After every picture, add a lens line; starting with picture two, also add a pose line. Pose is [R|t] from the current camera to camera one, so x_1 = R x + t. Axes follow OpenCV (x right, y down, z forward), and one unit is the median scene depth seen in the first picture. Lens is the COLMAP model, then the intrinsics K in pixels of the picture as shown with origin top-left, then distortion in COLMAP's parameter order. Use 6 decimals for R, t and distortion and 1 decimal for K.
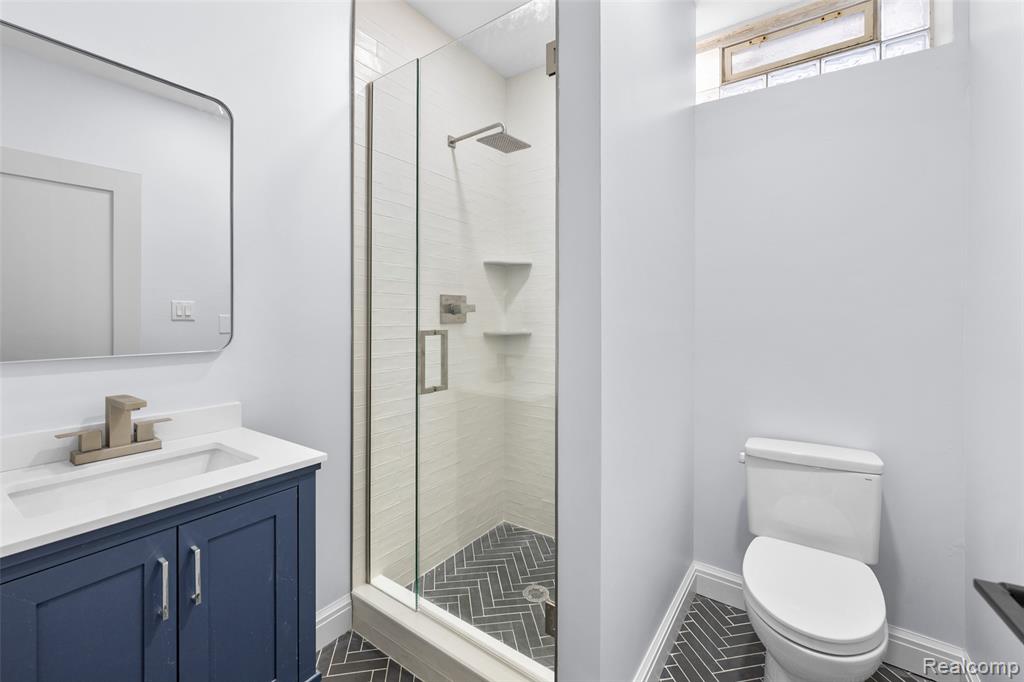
lens RADIAL K [[418.1, 0, 506.9], [0, 418.1, 331.0], [0, 0, 1]] dist [-0.000507, 0.000183]
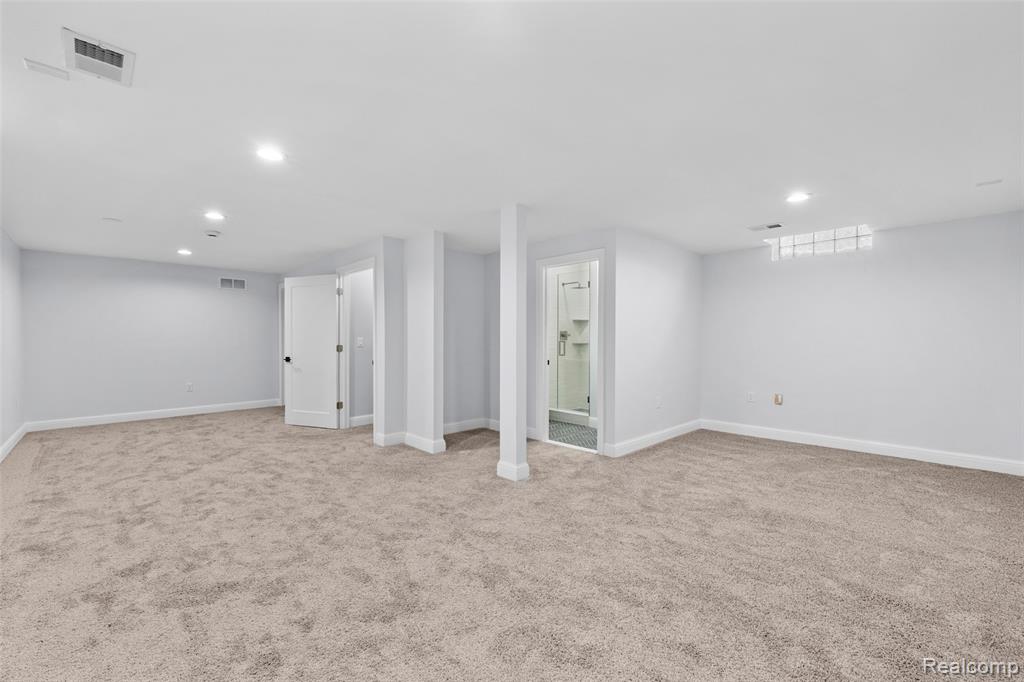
lens RADIAL K [[418.1, 0, 515.7], [0, 418.1, 343.0], [0, 0, 1]] dist [-0.000507, 0.000183]
pose [[0.985247, 0.006285, -0.171025, 0.062334], [-0.007586, 0.999947, -0.006960, 0.030875], [0.170972, 0.008155, 0.985242, -2.234691]]
